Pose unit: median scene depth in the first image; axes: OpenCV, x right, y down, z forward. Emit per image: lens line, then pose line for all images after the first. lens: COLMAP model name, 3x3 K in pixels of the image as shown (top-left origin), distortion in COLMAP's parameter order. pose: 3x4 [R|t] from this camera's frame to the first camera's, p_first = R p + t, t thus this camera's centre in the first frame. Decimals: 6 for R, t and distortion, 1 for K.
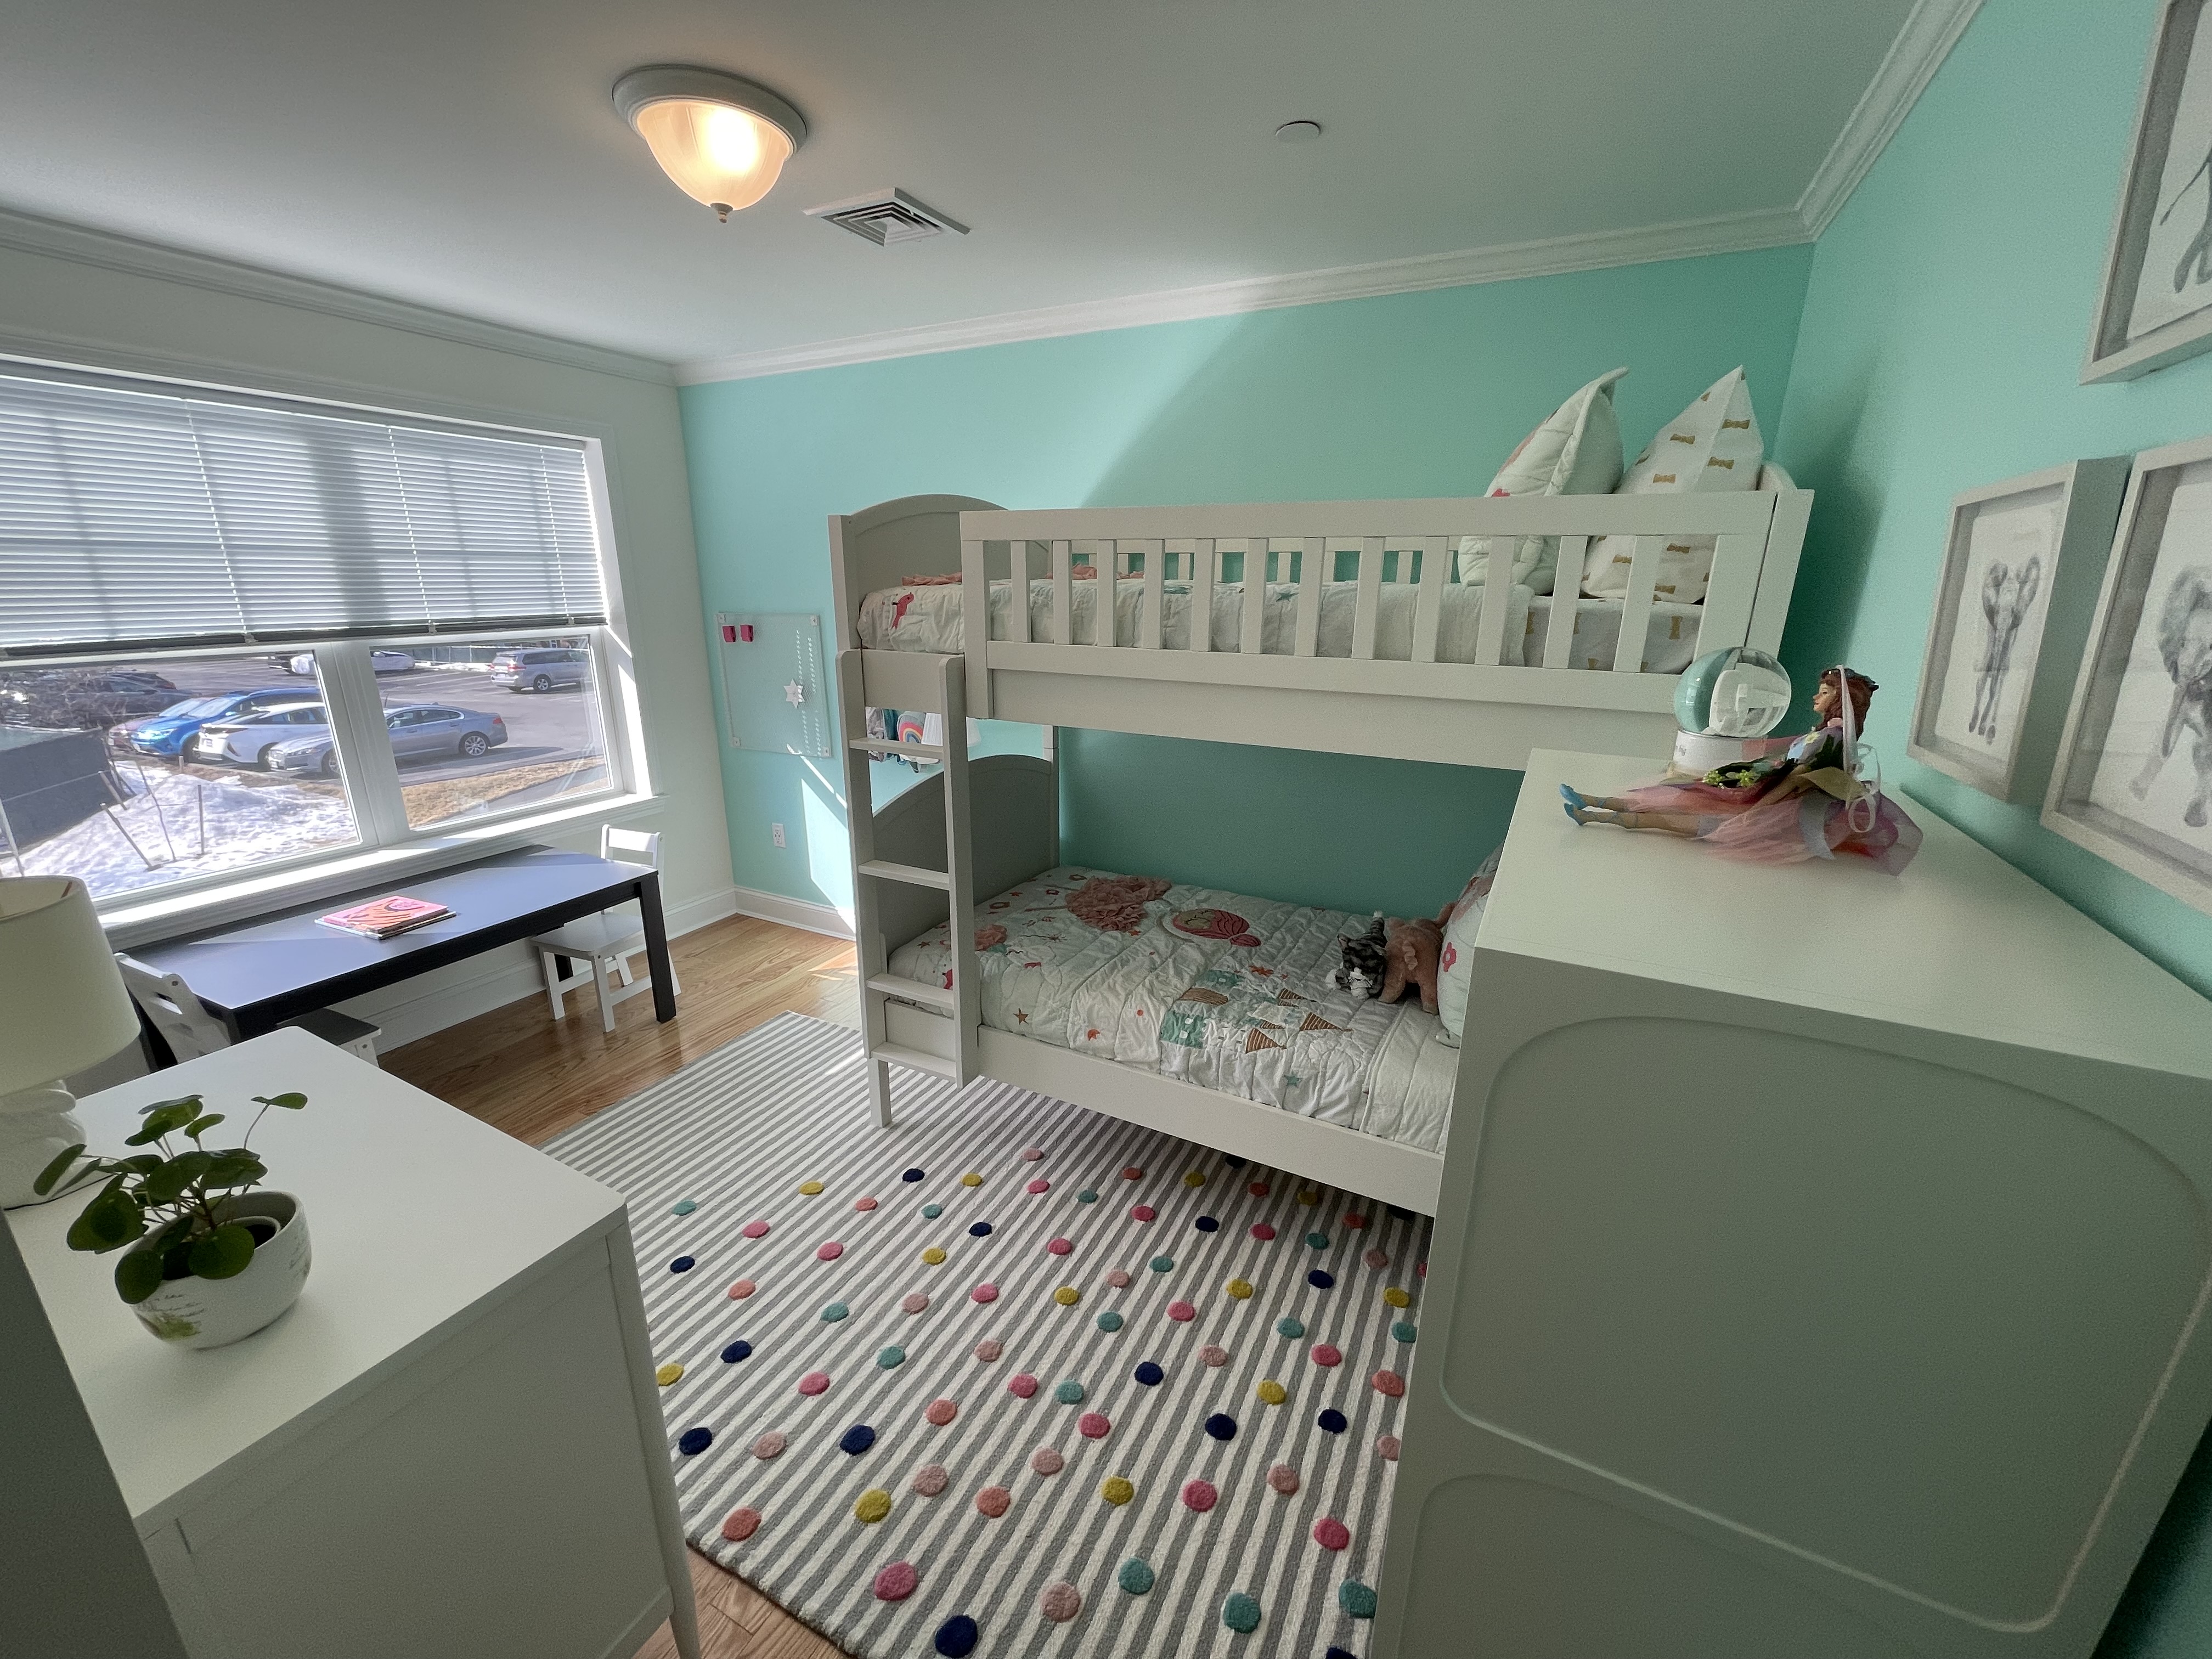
lens RADIAL K [[886.5, 0, 1105.2], [0, 886.5, 836.4], [0, 0, 1]] dist [-0.004331, 0.000057]
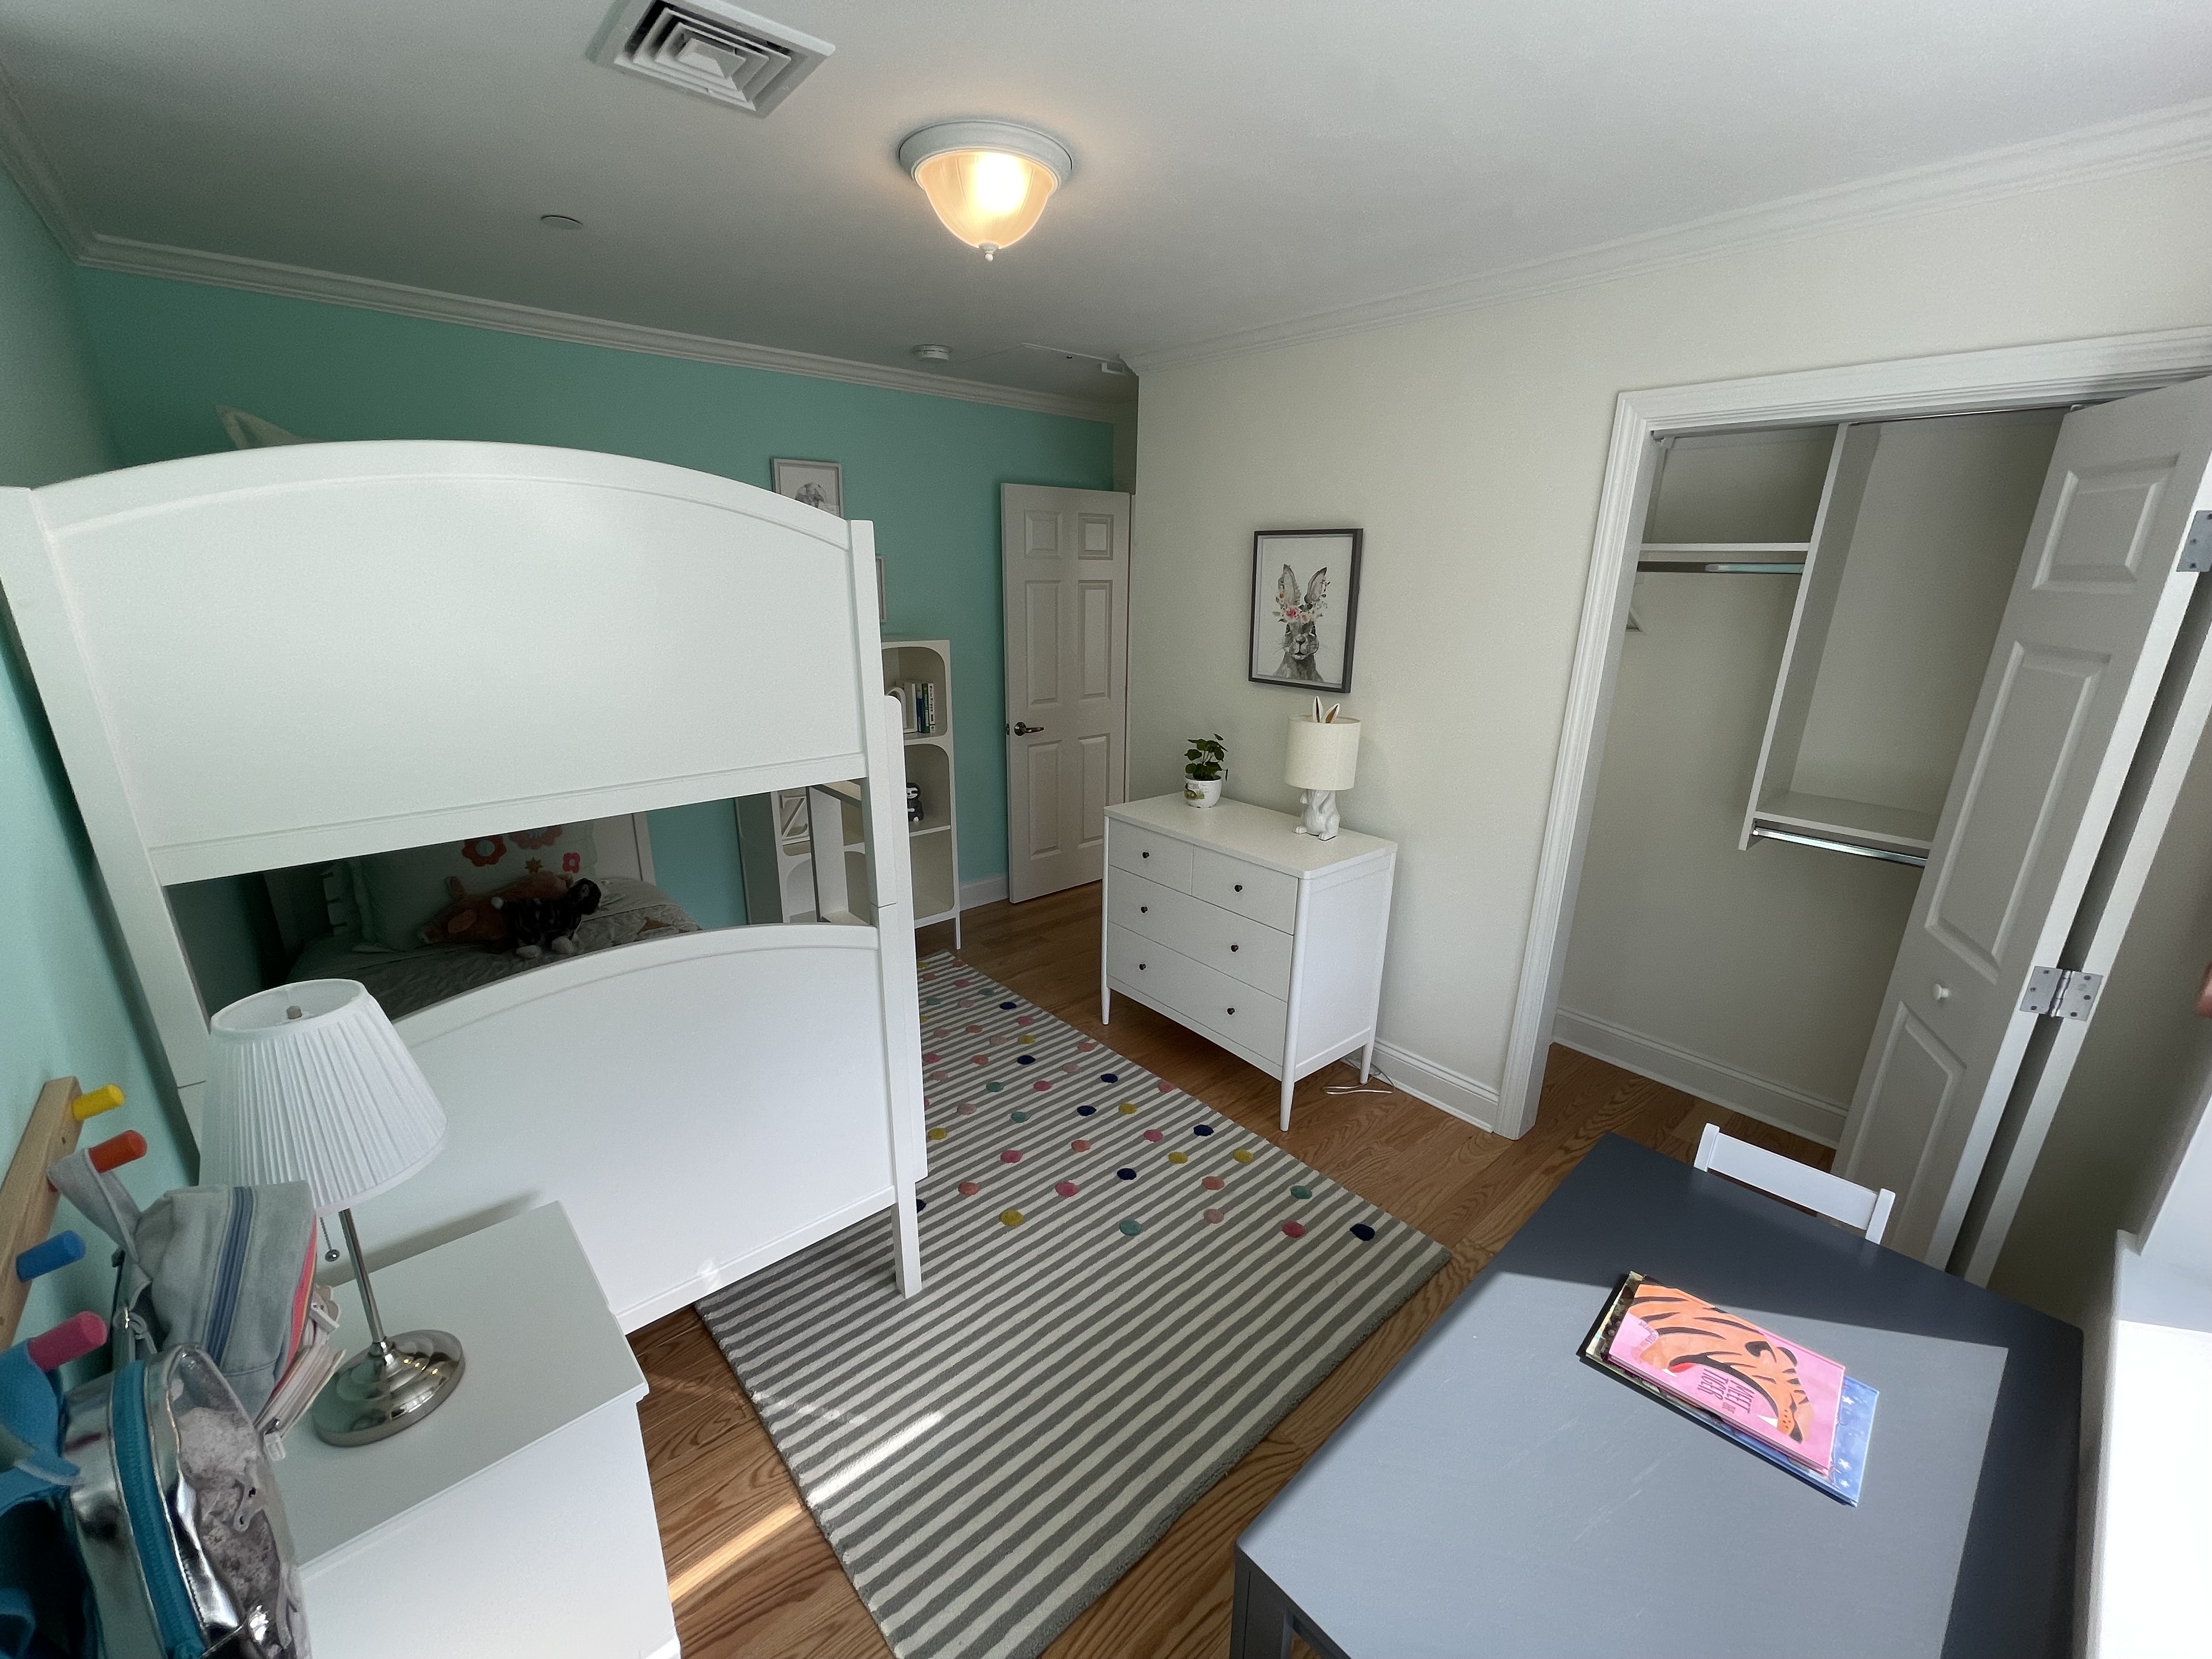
lens RADIAL K [[886.5, 0, 1104.2], [0, 886.5, 838.9], [0, 0, 1]] dist [-0.004331, 0.000057]
pose [[-0.928100, -0.127749, 0.349728, -0.888771], [0.086544, 0.839552, 0.536341, -0.583021], [-0.362132, 0.528046, -0.768133, 1.852920]]
